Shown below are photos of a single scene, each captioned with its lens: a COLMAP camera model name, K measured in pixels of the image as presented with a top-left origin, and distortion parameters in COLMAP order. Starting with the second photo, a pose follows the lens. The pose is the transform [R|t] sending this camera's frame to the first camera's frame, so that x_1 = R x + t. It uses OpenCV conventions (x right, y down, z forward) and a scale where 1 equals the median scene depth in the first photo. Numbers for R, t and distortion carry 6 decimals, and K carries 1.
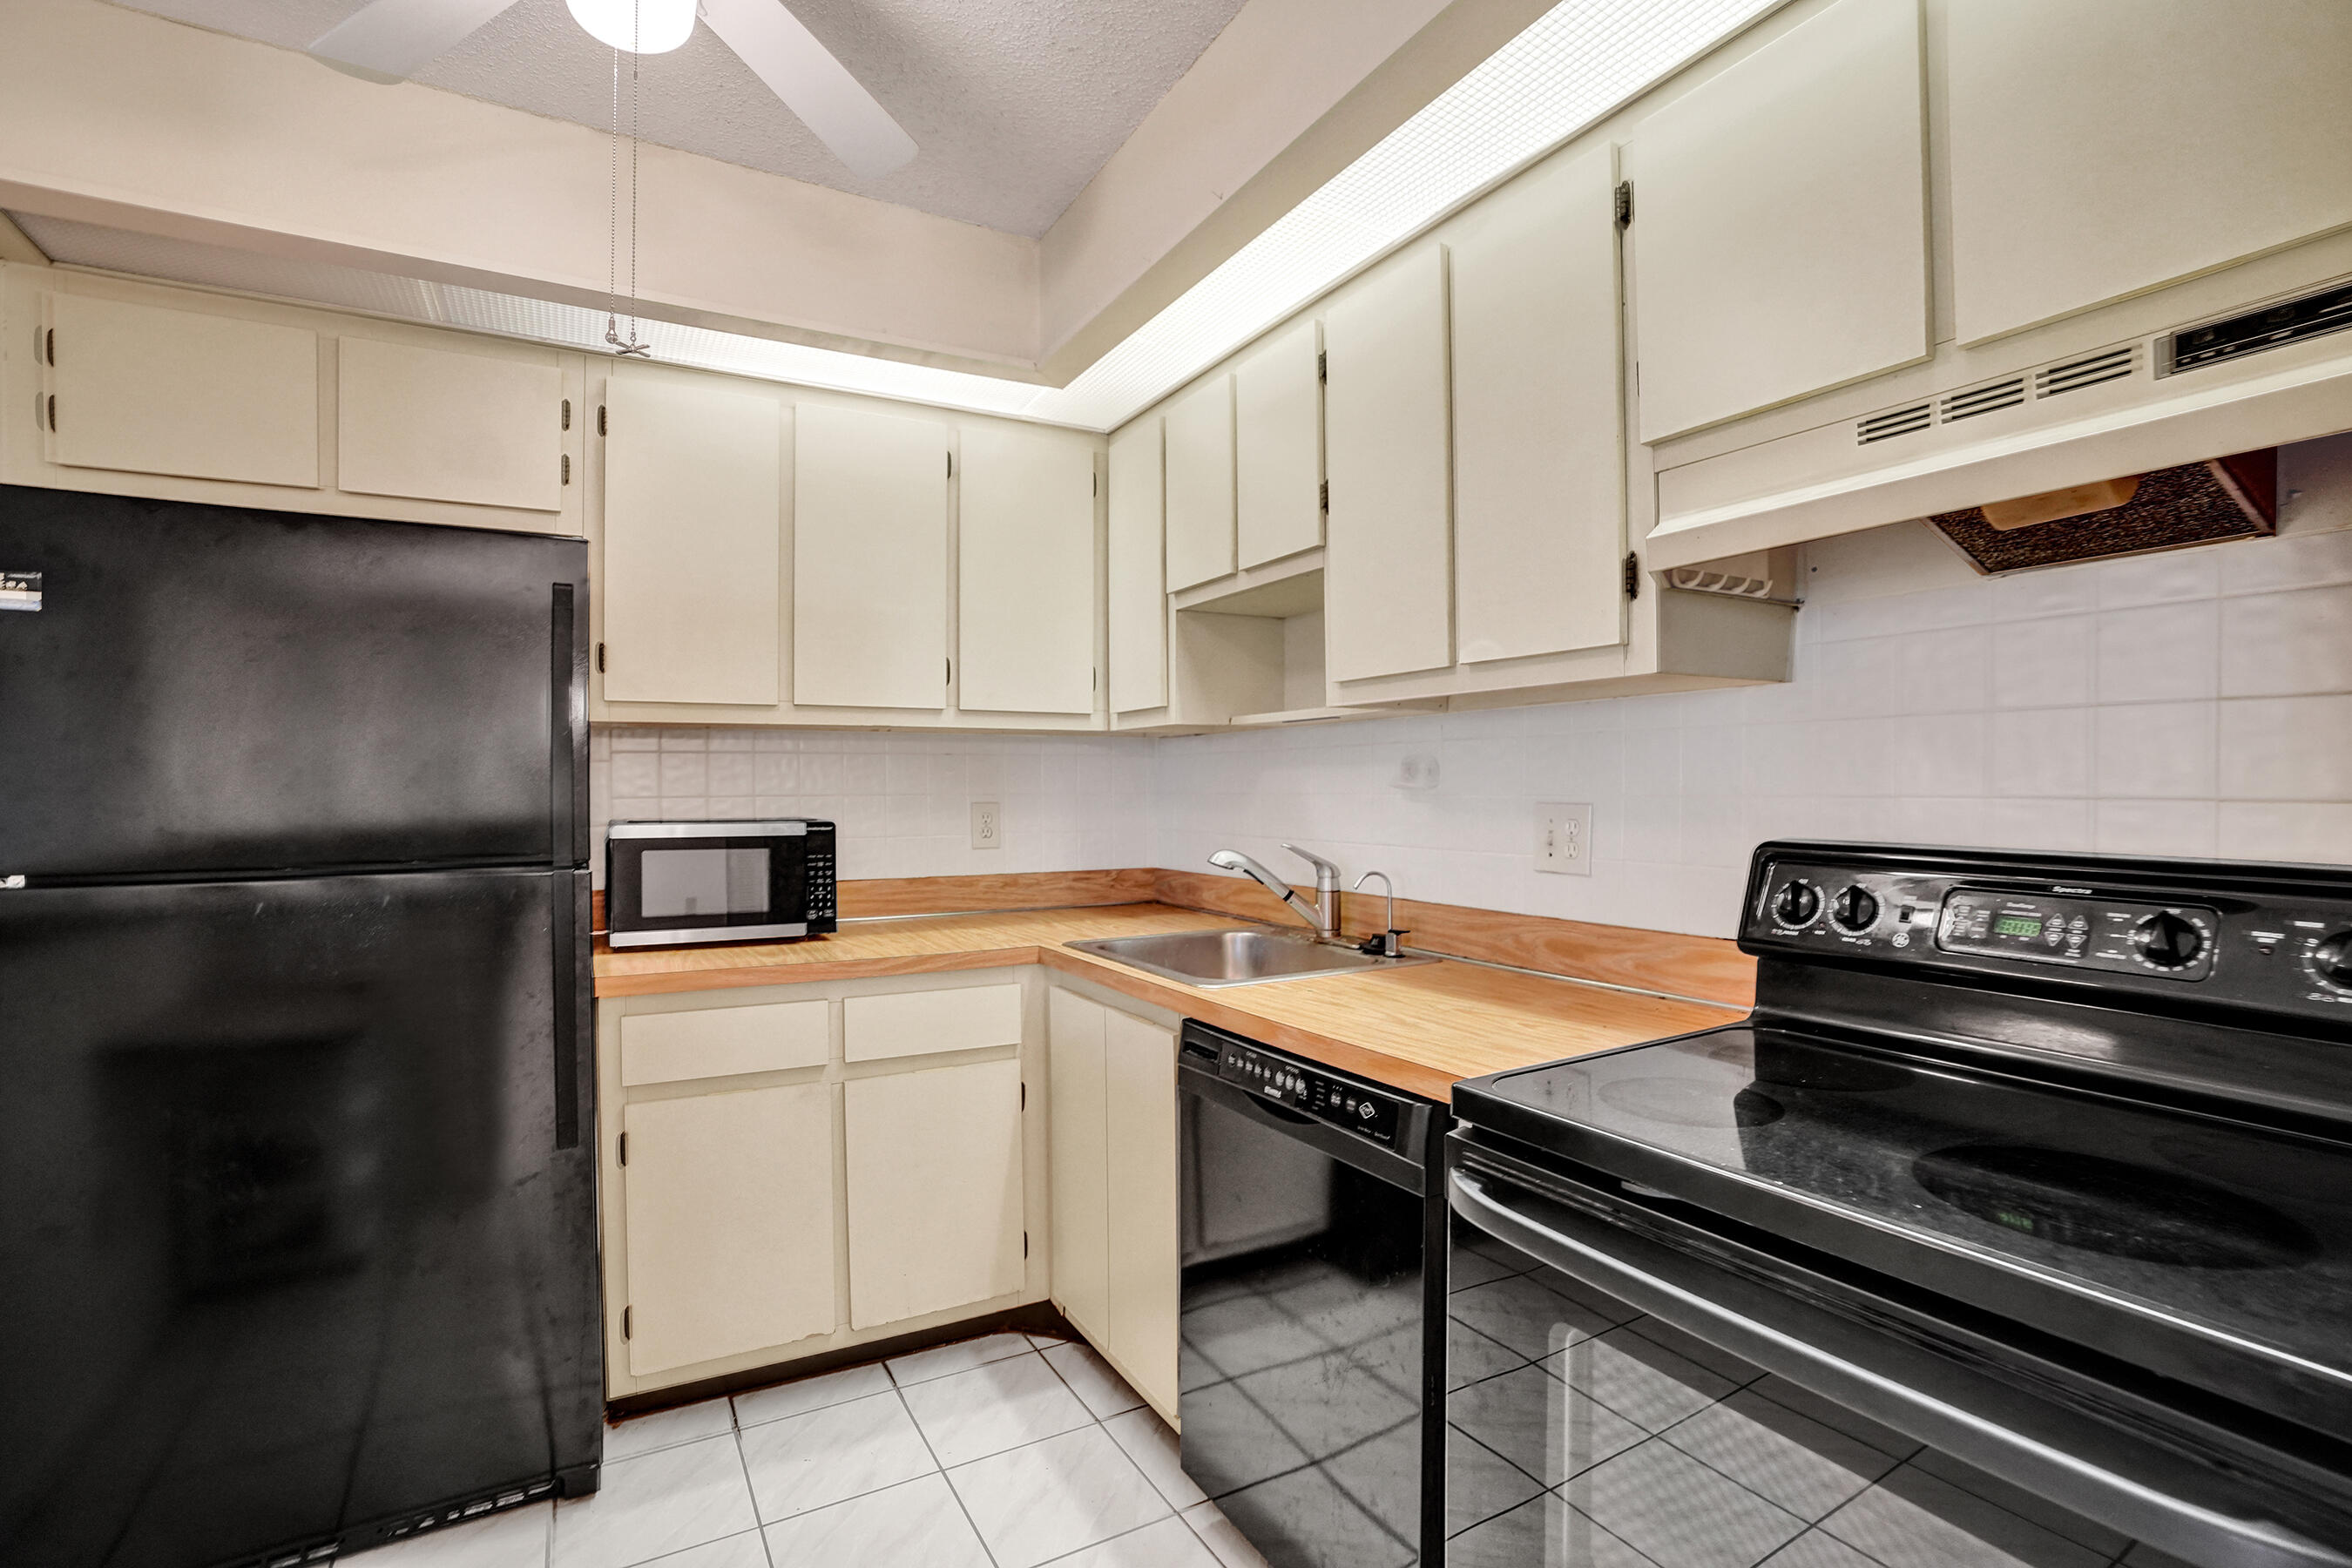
lens RADIAL K [[1083.1, 0, 1176.0], [0, 1083.1, 784.0], [0, 0, 1]] dist [-0.030530, 0.000455]
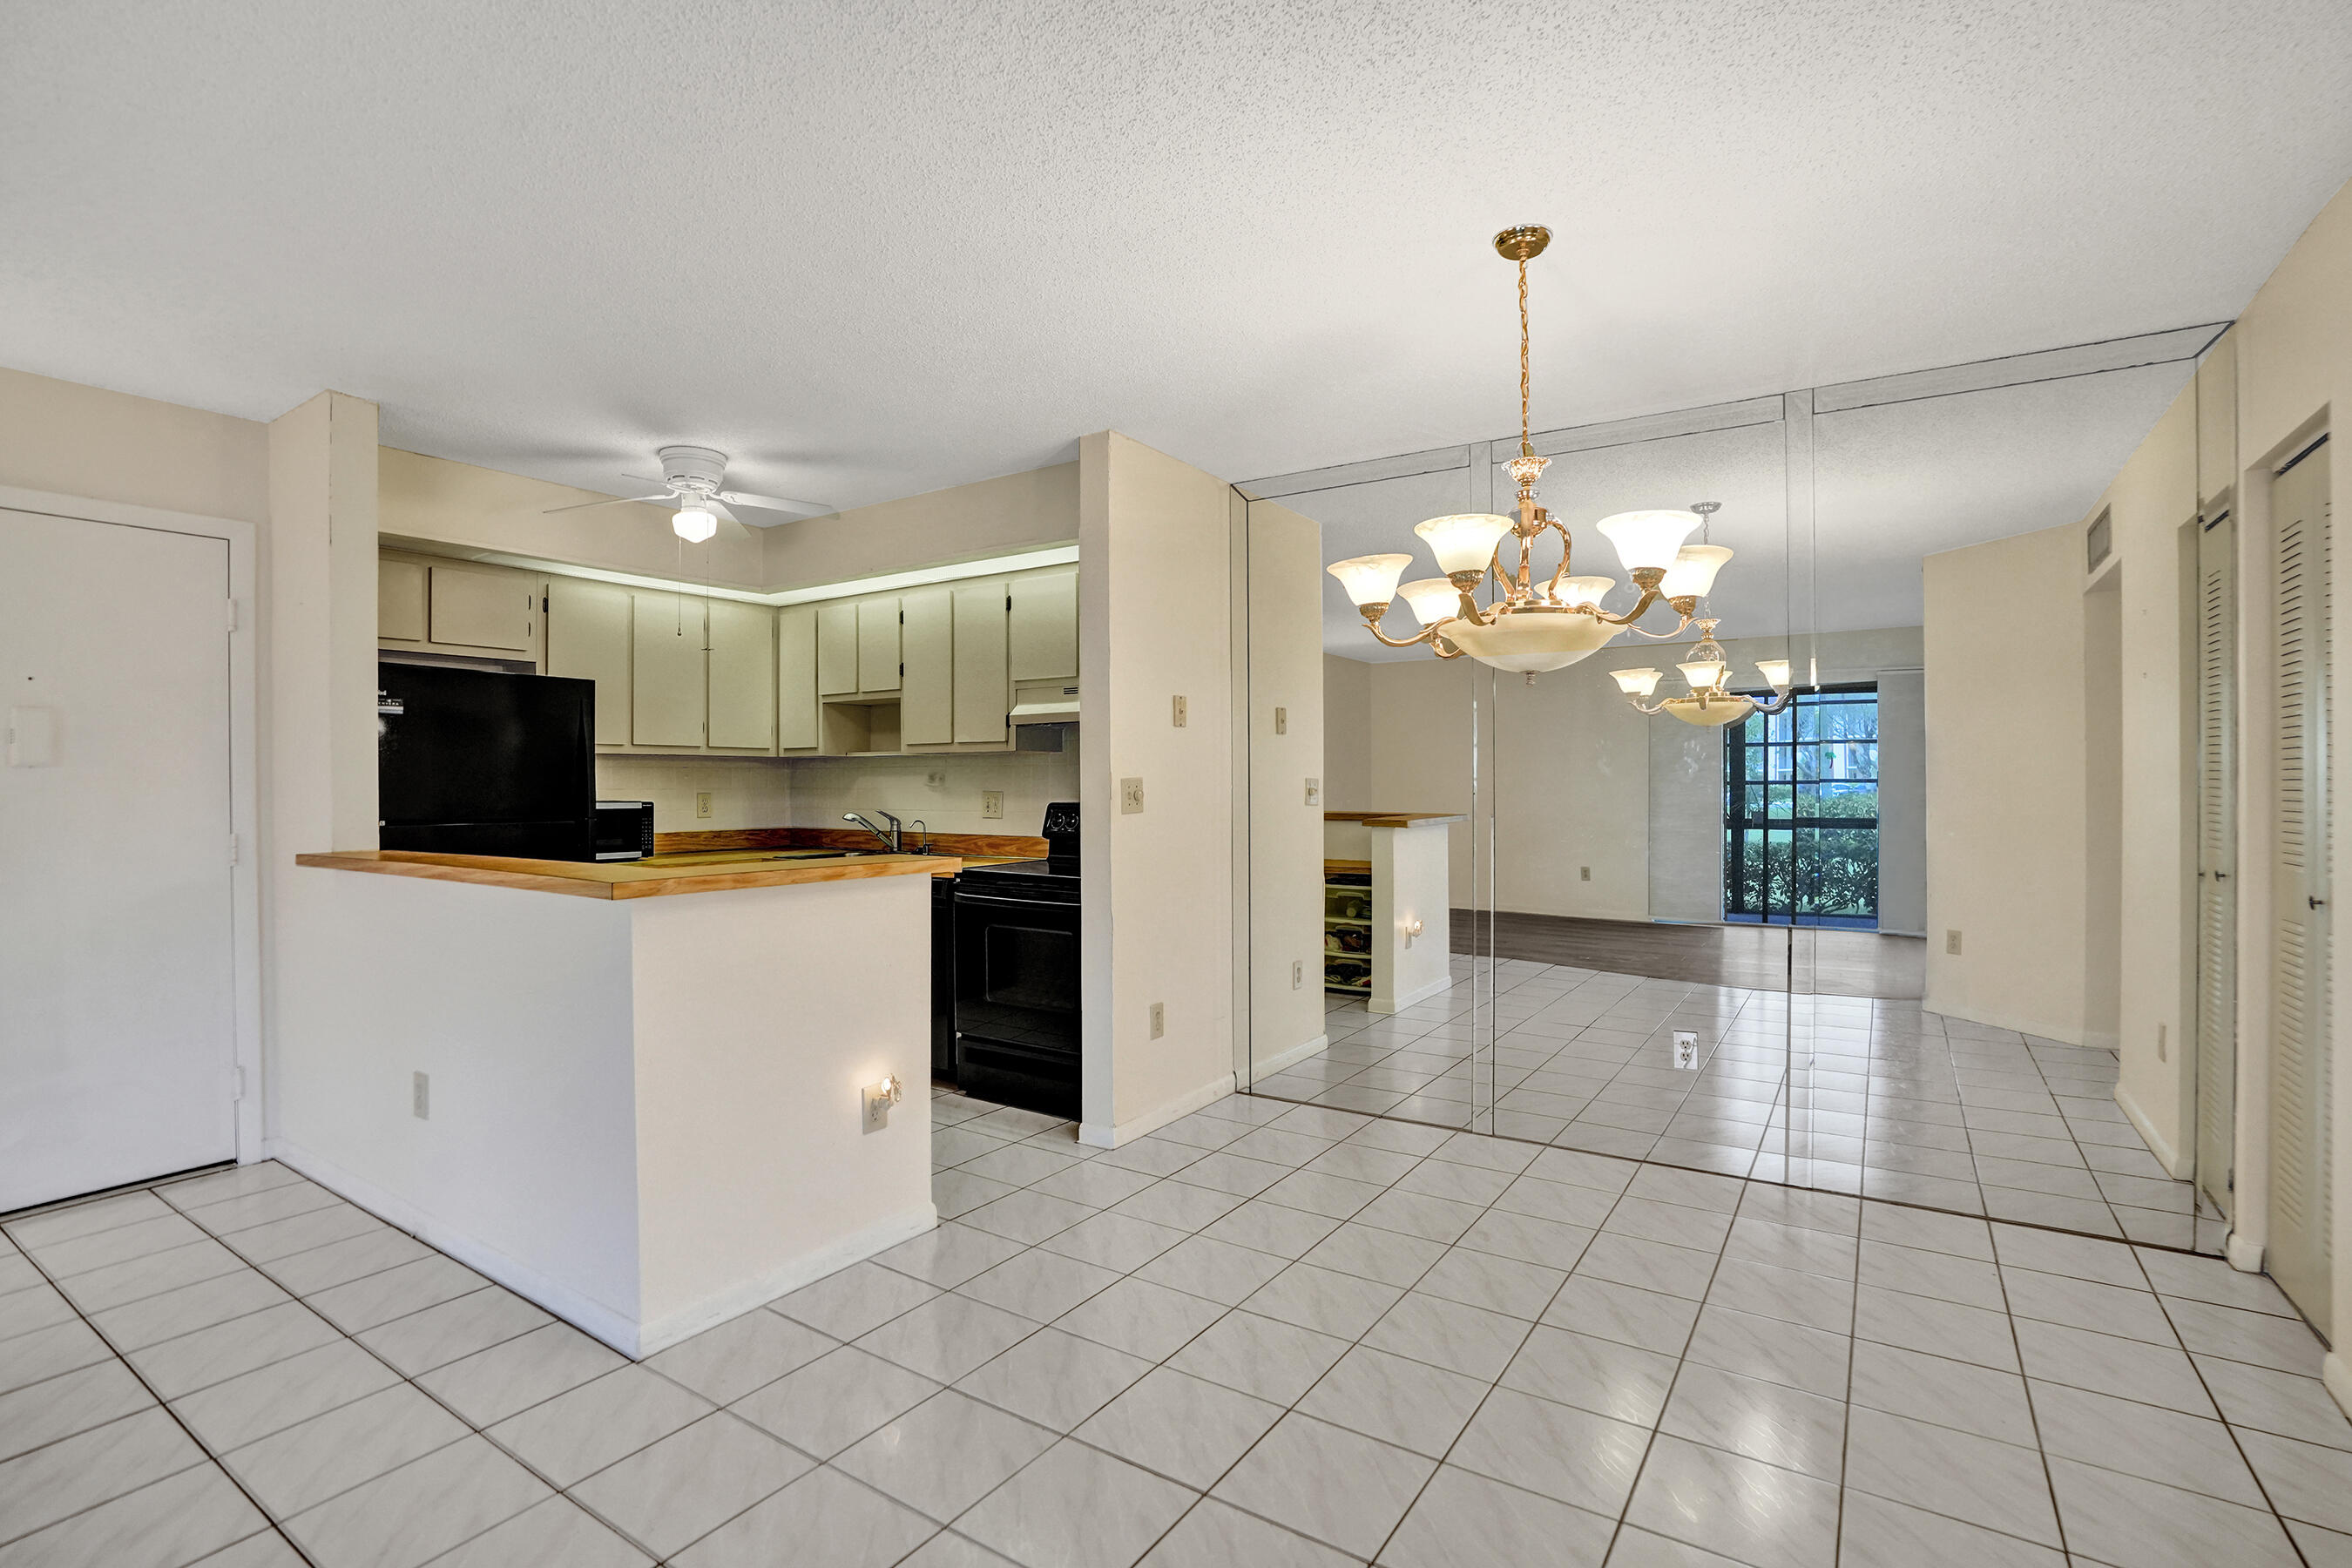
lens RADIAL K [[1083.1, 0, 1176.0], [0, 1083.1, 784.0], [0, 0, 1]] dist [-0.030530, 0.000455]
pose [[0.888228, 0.004799, 0.459378, -0.383060], [-0.004847, 0.999988, -0.001075, -0.000939], [-0.459377, -0.001272, 0.888240, -1.299814]]
